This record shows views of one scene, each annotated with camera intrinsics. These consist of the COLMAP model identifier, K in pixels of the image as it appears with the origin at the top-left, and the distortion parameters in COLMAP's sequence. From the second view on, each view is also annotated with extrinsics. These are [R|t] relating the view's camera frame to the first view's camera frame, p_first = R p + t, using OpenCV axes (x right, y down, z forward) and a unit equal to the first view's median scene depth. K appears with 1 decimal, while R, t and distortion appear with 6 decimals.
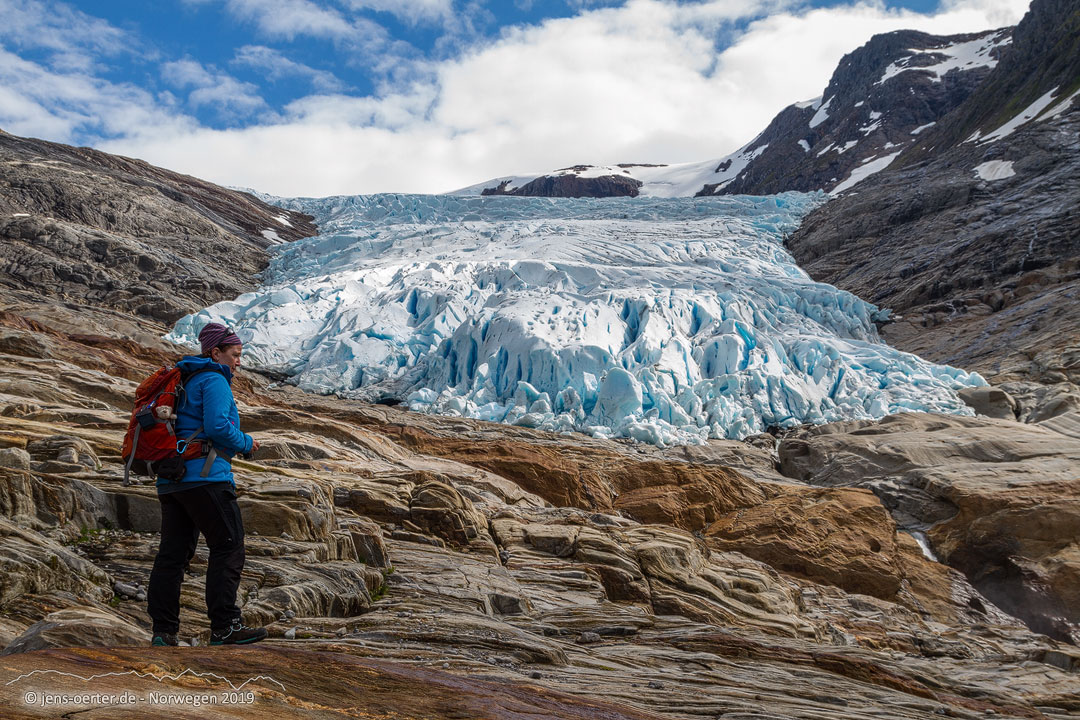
lens RADIAL K [[1172.1, 0, 540.0], [0, 1172.1, 360.0], [0, 0, 1]] dist [0.007977, 0.014580]
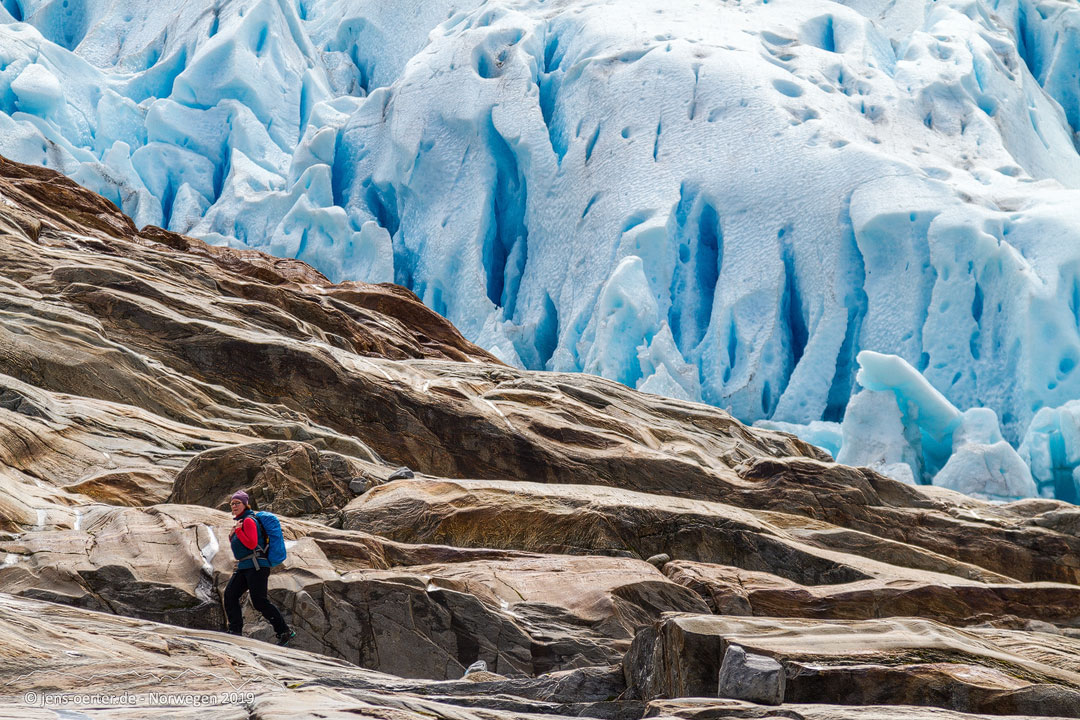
lens RADIAL K [[4925.2, 0, 540.0], [0, 4925.2, 360.0], [0, 0, 1]] dist [-0.050840, 1.813537]
pose [[0.987996, 0.056243, 0.143875, -0.109742], [-0.060343, 0.997882, 0.024289, 0.000312], [-0.142204, -0.032679, 0.989298, 0.041035]]
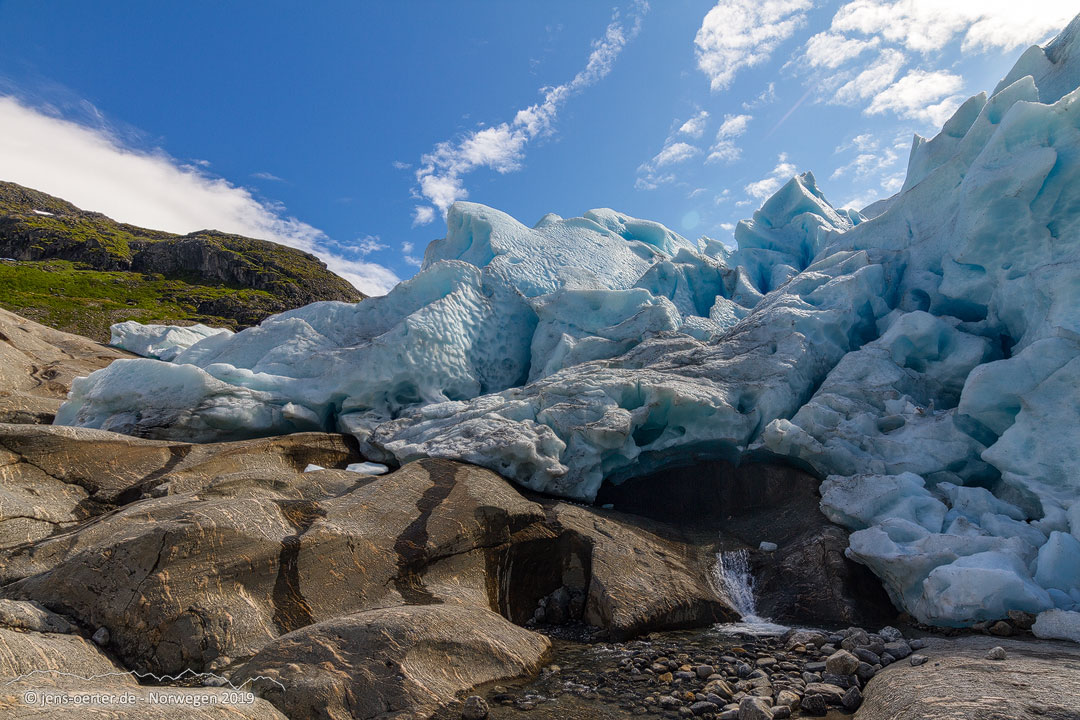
lens RADIAL K [[538.4, 0, 538.3], [0, 538.4, 376.6], [0, 0, 1]] dist [-0.001797, -0.000326]
pose [[0.953641, -0.071709, -0.292280, -0.077873], [0.042384, 0.993520, -0.105462, 0.018937], [0.297948, 0.088185, 0.950500, 0.570891]]
